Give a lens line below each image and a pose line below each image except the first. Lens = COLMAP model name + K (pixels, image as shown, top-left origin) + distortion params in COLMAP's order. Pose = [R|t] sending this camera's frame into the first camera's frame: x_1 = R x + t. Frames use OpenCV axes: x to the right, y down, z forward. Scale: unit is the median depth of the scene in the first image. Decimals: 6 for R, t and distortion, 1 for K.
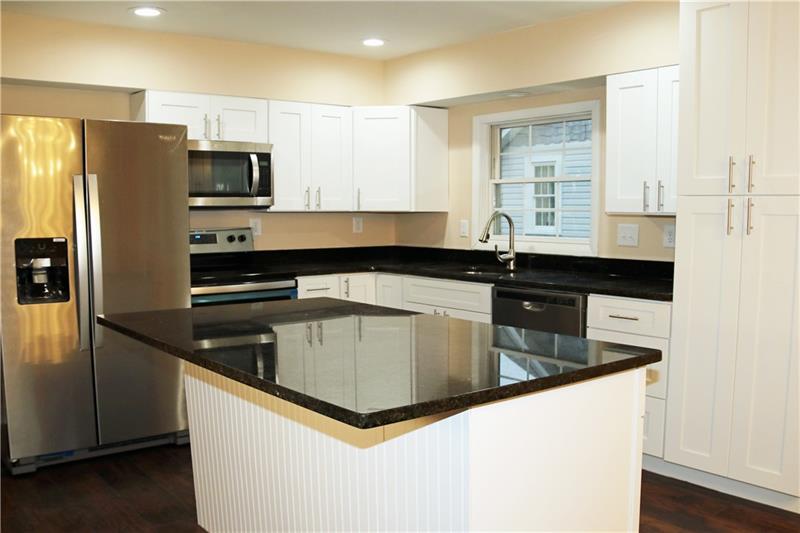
lens RADIAL K [[760.2, 0, 417.9], [0, 760.2, 281.7], [0, 0, 1]] dist [-0.051893, 0.000000]
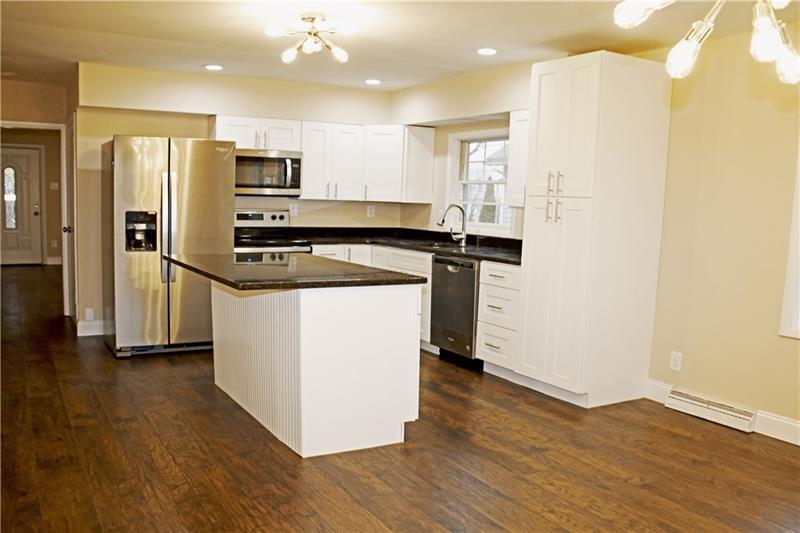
lens RADIAL K [[685.0, 0, 383.4], [0, 685.0, 264.1], [0, 0, 1]] dist [-0.081310, -0.013715]
pose [[0.984453, 0.045168, -0.169743, 0.194209], [-0.045611, 0.998958, 0.001290, 0.021936], [0.169625, 0.006472, 0.985488, -0.253581]]
